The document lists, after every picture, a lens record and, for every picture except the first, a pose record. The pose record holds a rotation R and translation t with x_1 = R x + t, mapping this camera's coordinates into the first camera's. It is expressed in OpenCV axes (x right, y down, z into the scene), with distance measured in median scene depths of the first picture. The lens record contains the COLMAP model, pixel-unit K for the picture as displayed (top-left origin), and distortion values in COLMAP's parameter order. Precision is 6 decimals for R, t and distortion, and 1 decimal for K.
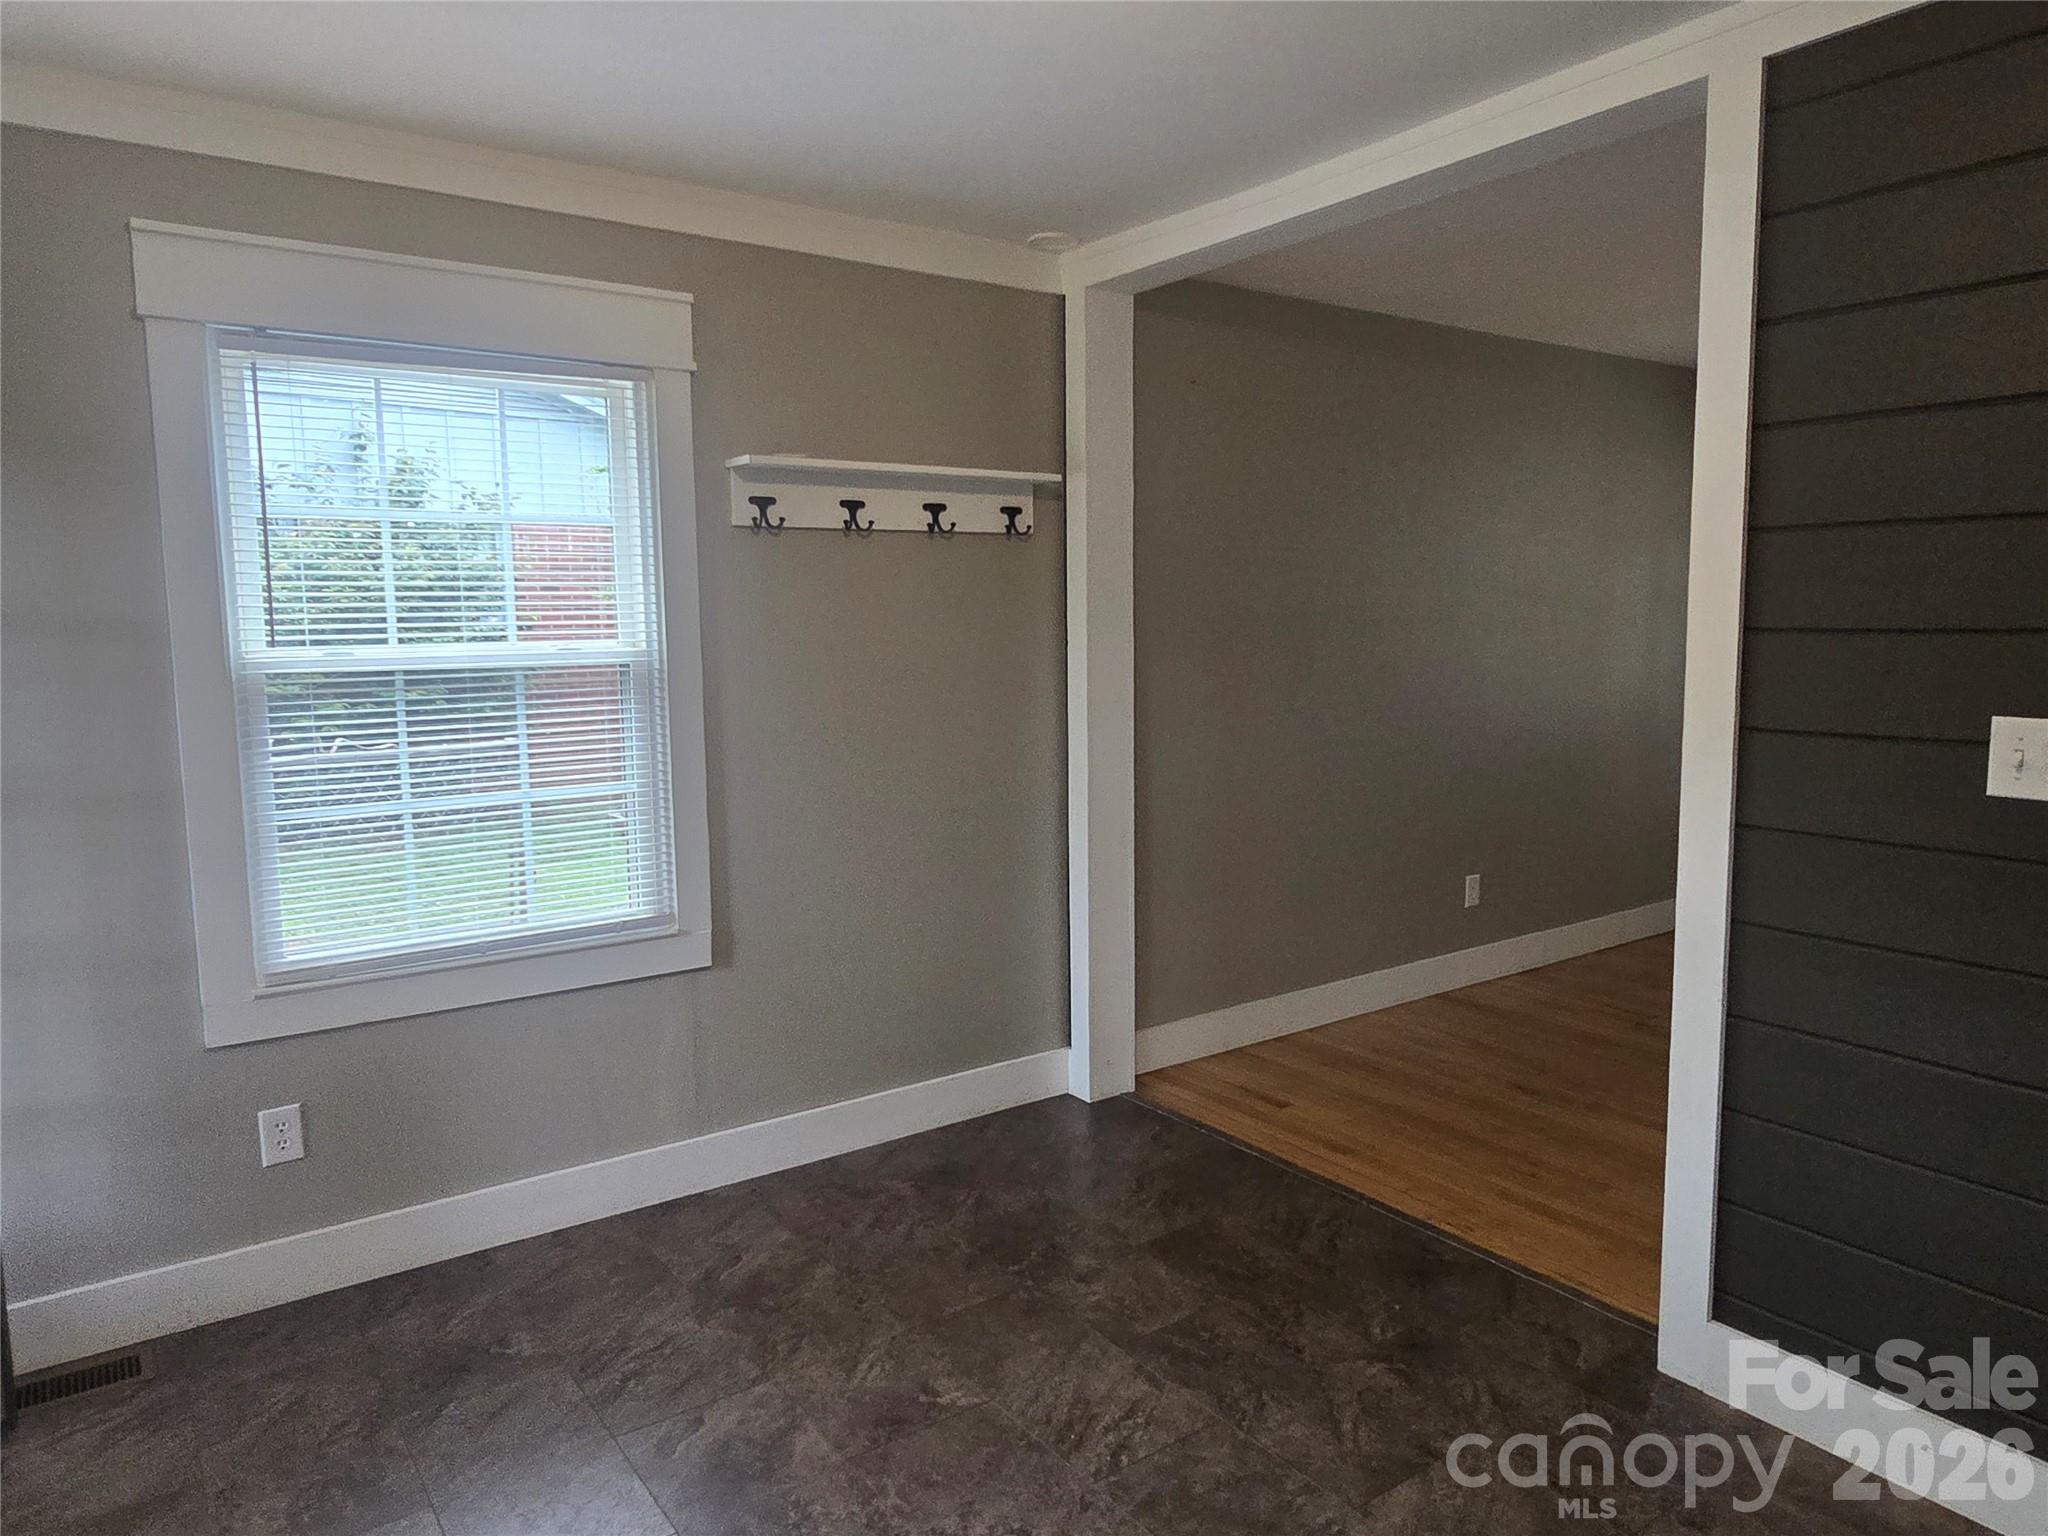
lens RADIAL K [[1334.6, 0, 1018.2], [0, 1334.6, 769.1], [0, 0, 1]] dist [0.000699, -0.003337]
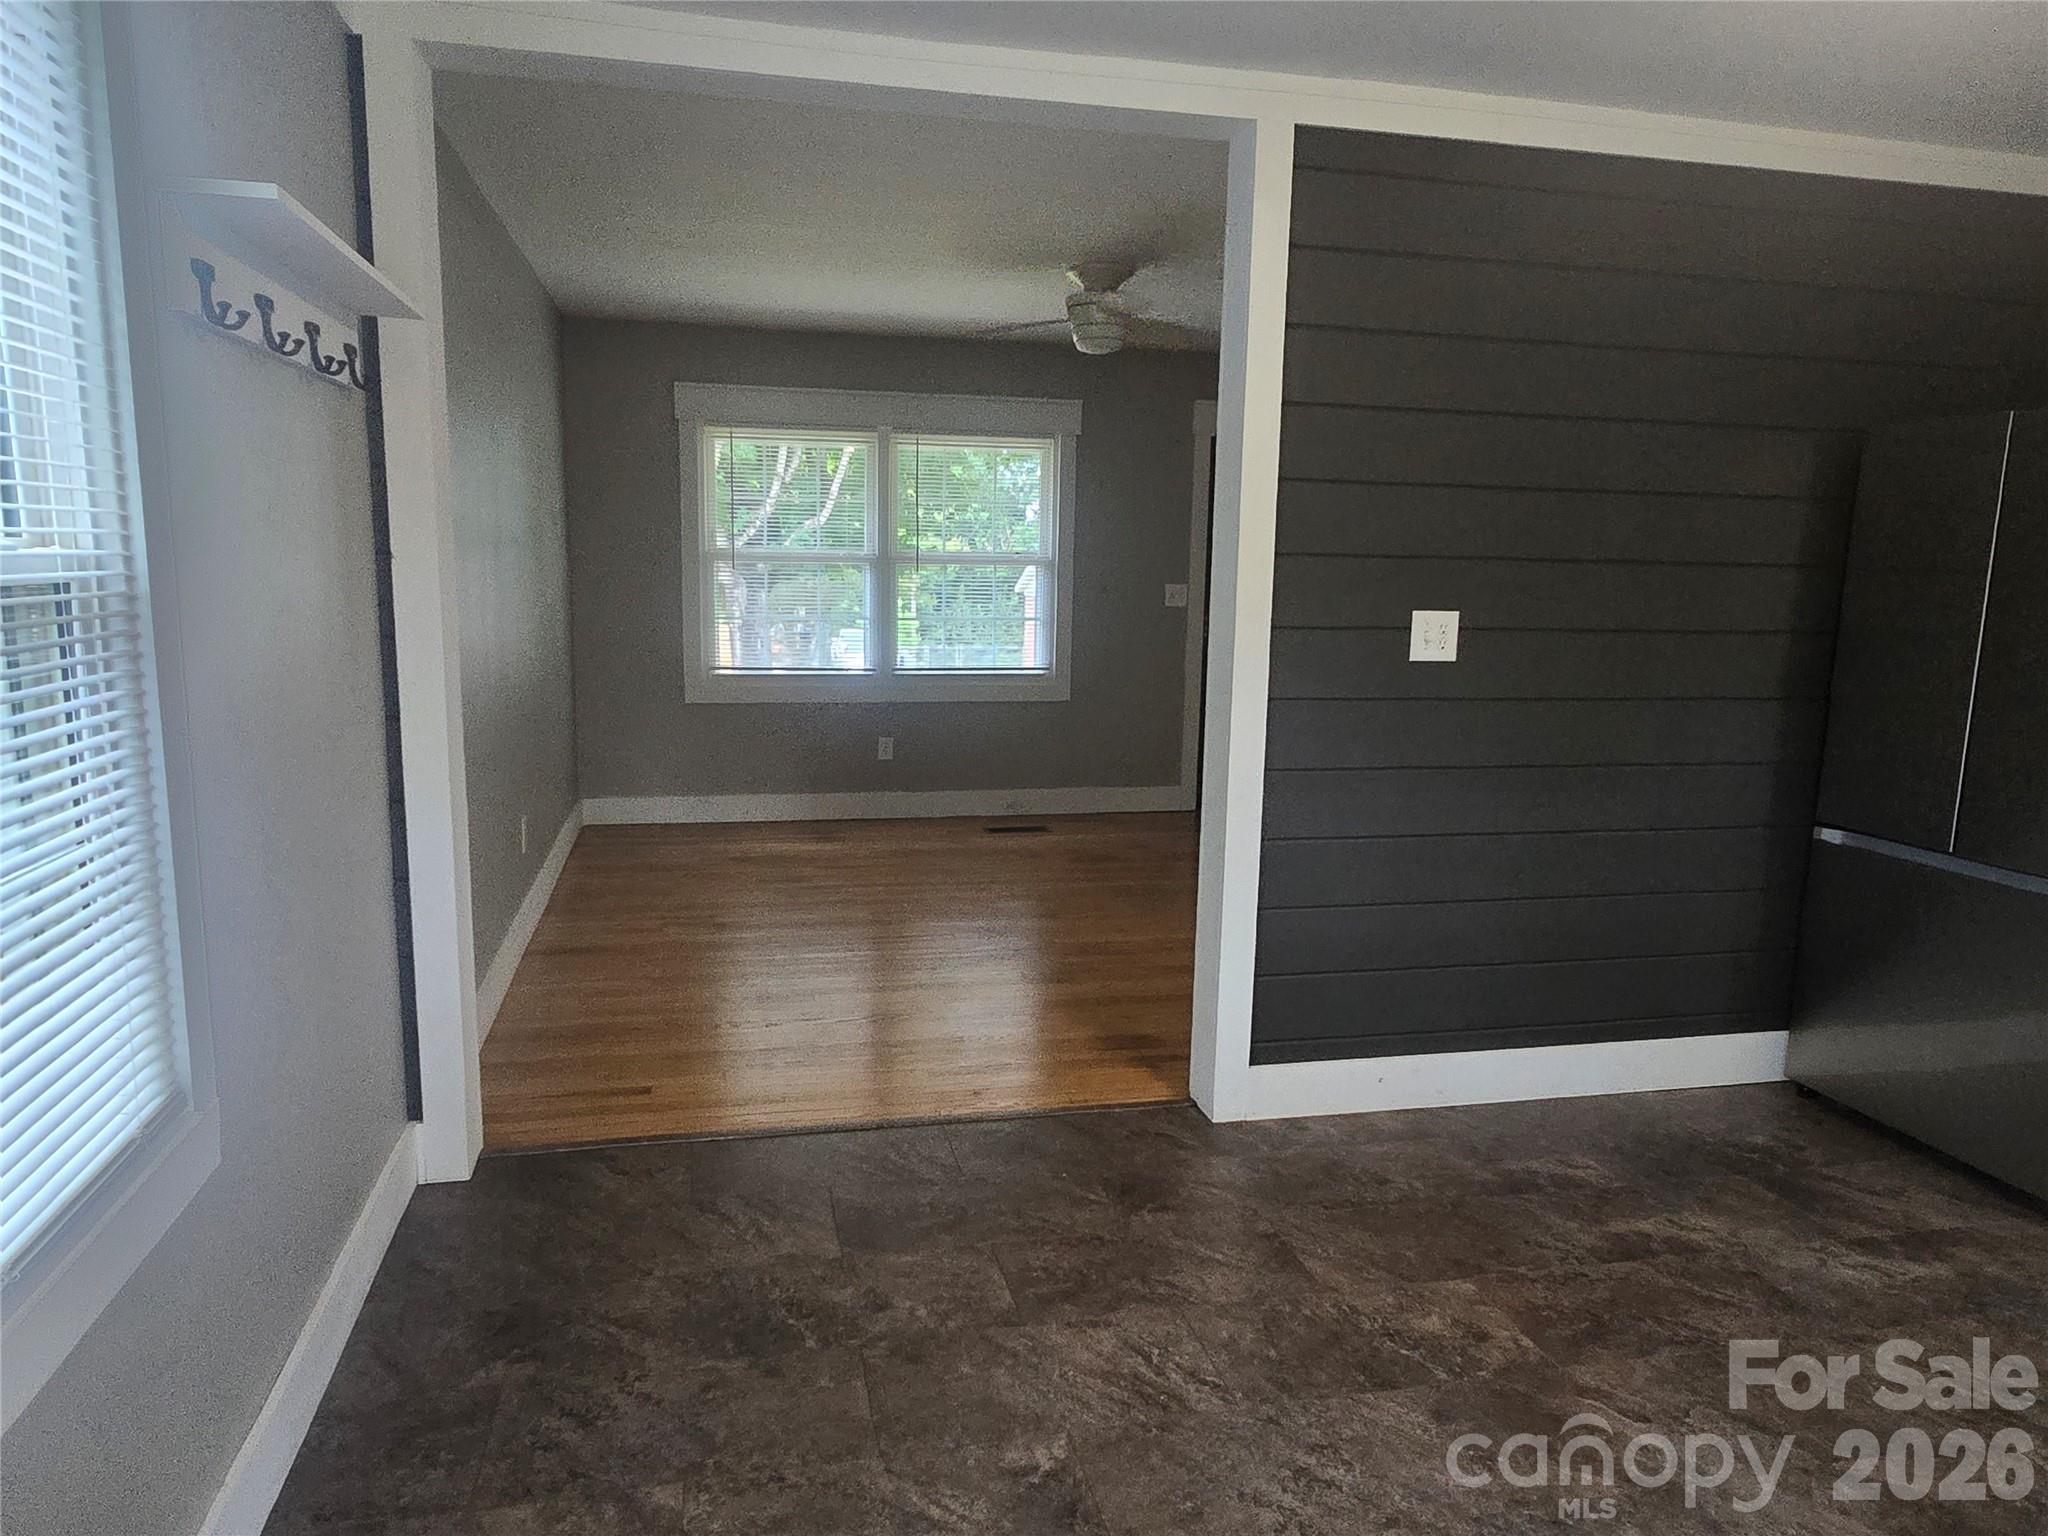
lens RADIAL K [[1334.6, 0, 1018.2], [0, 1334.6, 769.1], [0, 0, 1]] dist [0.000699, -0.003337]
pose [[0.382013, -0.129258, 0.915073, -0.735634], [0.081895, 0.991010, 0.105796, -0.046825], [-0.920521, 0.034524, 0.389164, 0.645299]]
